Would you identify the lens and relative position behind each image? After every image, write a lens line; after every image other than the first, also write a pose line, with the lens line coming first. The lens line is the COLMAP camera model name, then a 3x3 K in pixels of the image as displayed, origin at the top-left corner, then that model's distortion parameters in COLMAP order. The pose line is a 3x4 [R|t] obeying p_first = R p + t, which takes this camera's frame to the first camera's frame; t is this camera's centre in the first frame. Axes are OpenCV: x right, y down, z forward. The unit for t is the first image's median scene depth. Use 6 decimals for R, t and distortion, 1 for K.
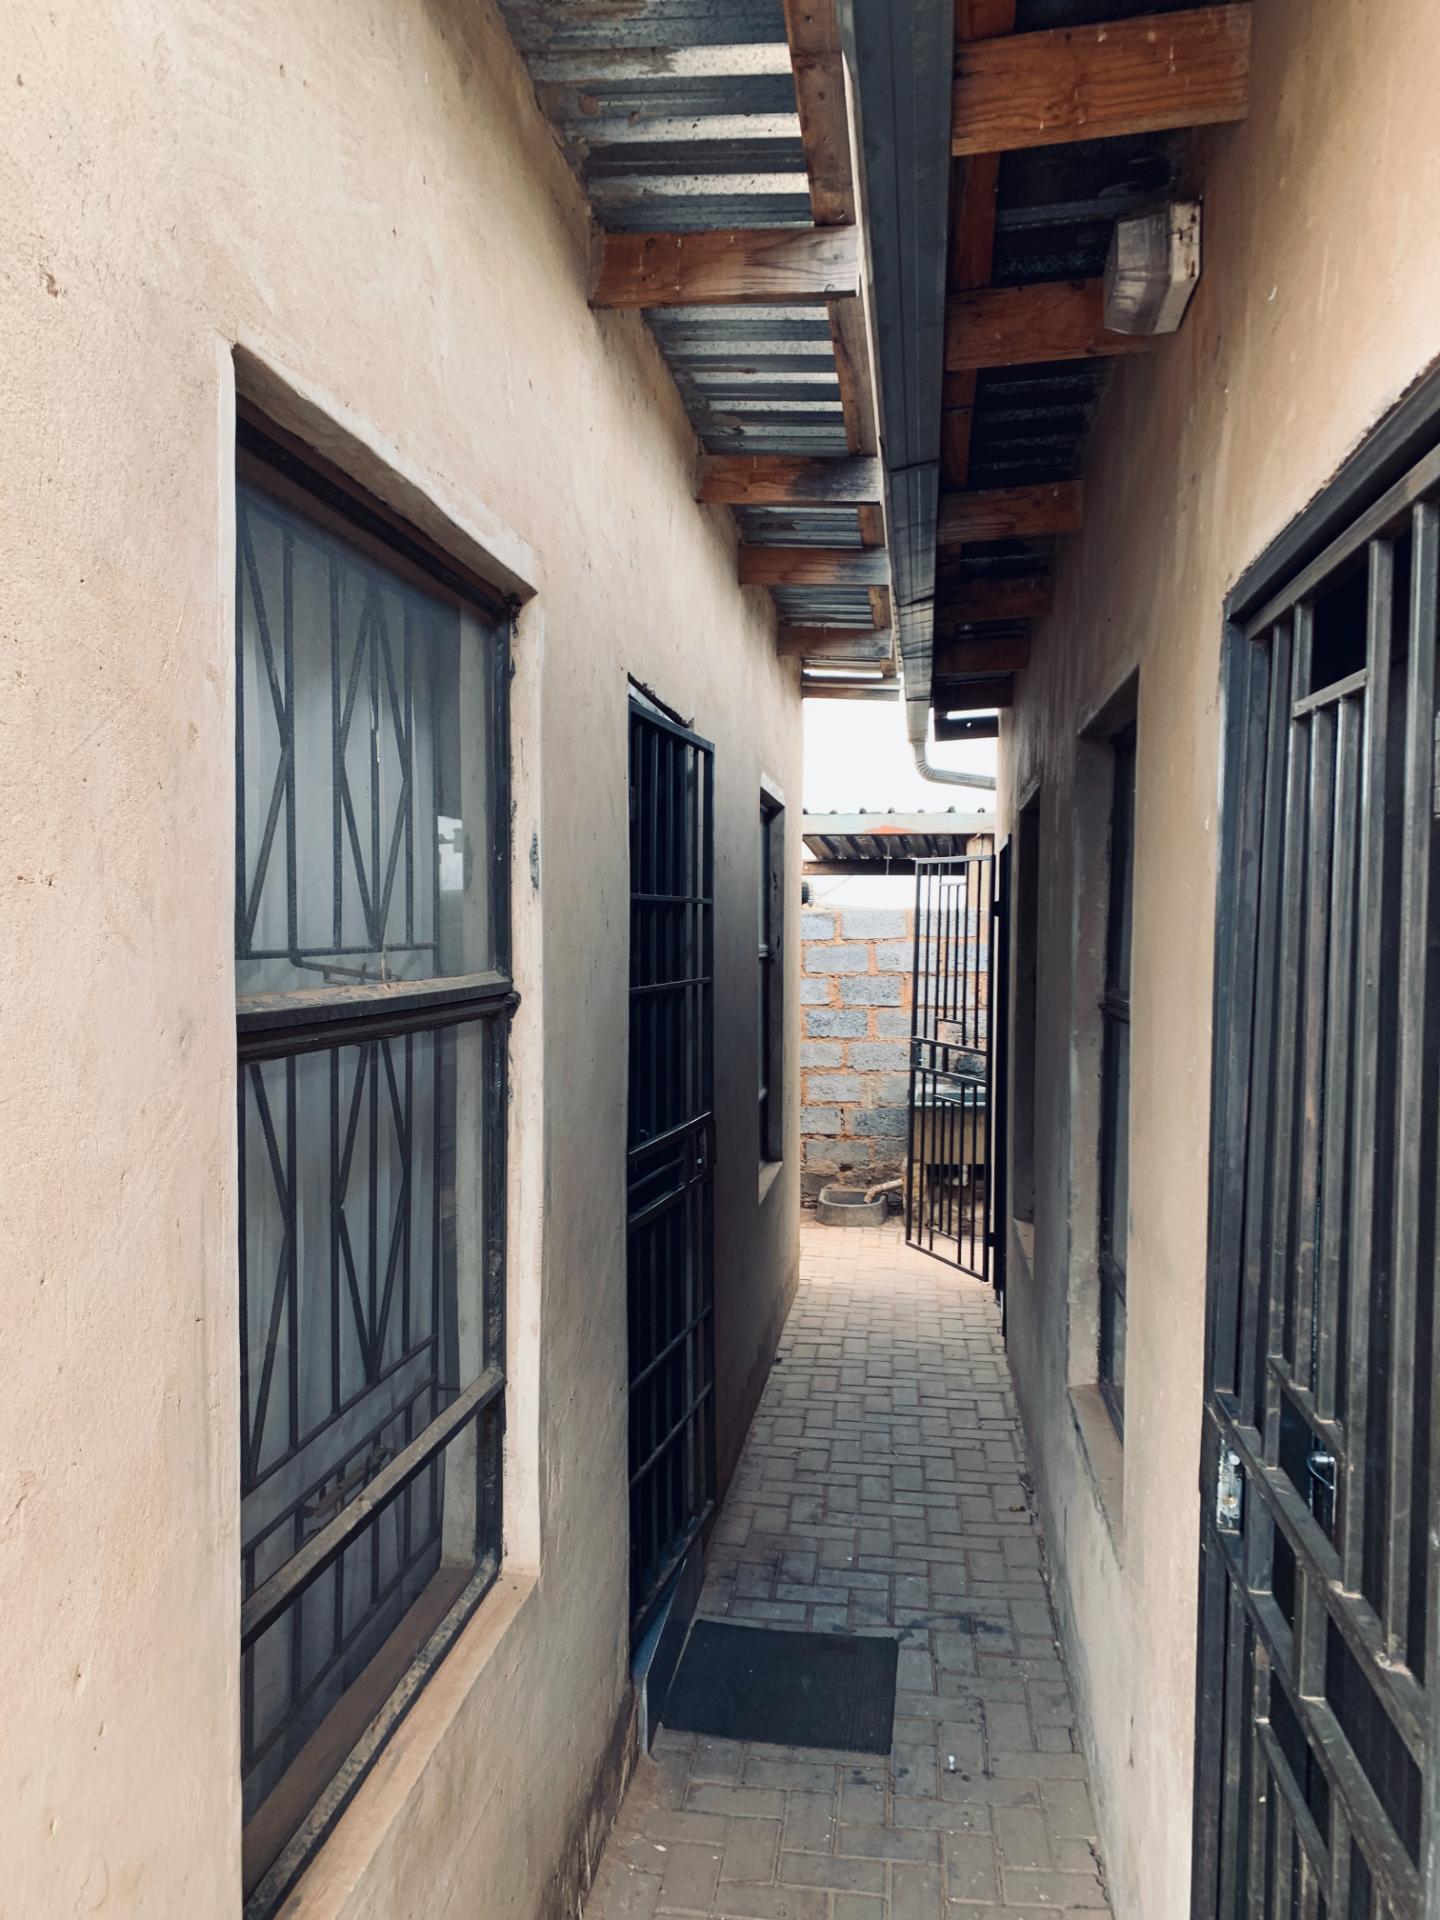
lens RADIAL K [[1467.2, 0, 699.5], [0, 1467.2, 960.8], [0, 0, 1]] dist [0.097270, -0.117215]
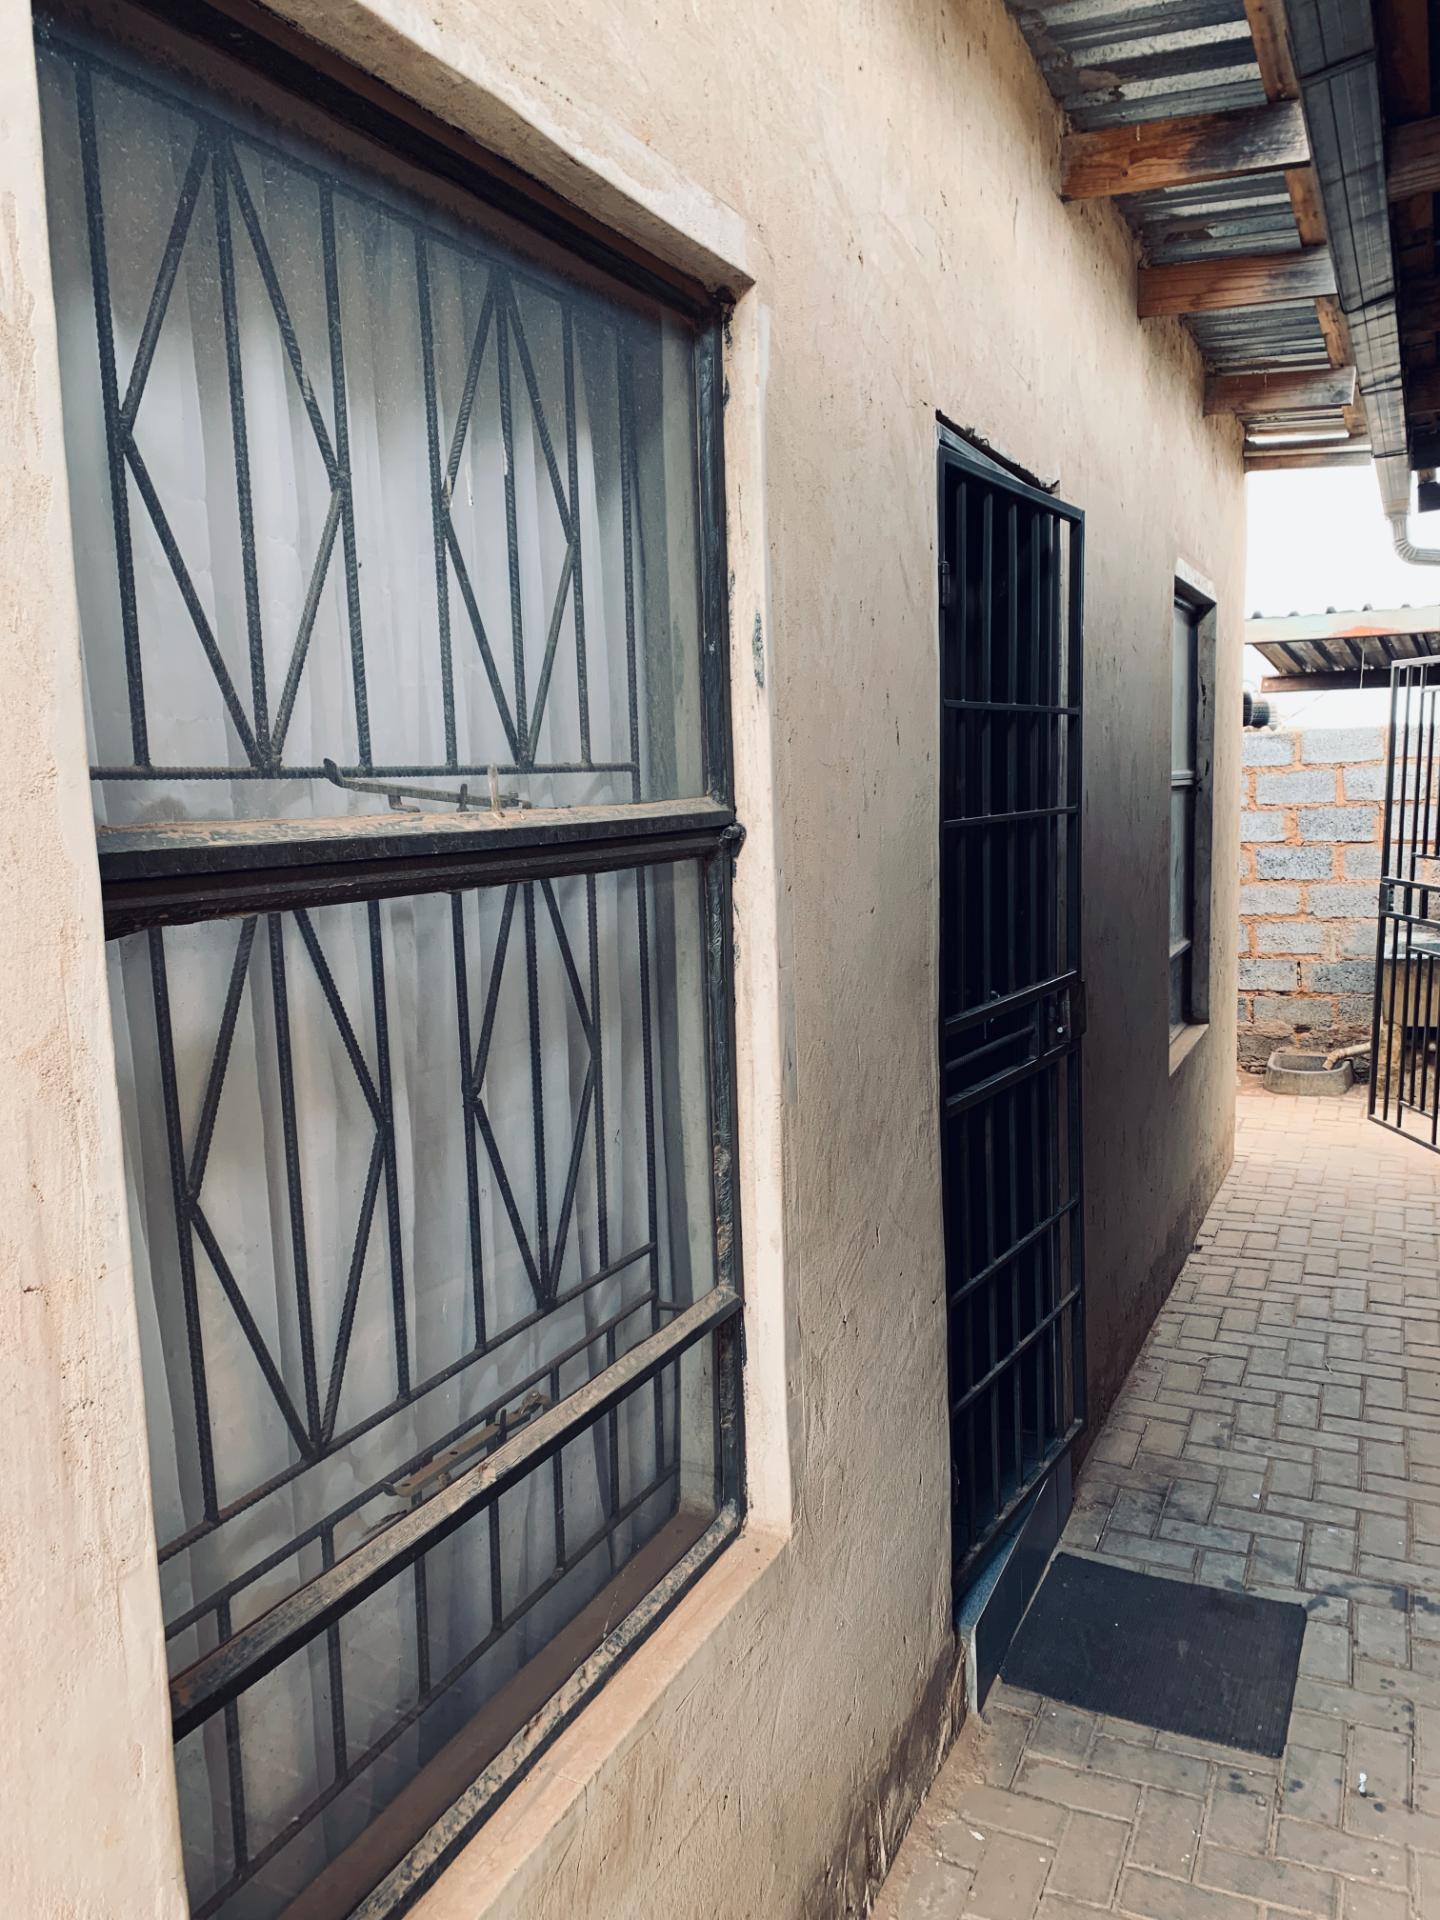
lens RADIAL K [[1477.9, 0, 720.0], [0, 1477.9, 960.0], [0, 0, 1]] dist [0.042887, -0.032021]
pose [[0.957265, 0.004950, -0.289170, 0.061722], [0.024888, 0.994735, 0.099417, 0.010297], [0.288140, -0.102366, 0.952101, 0.164395]]
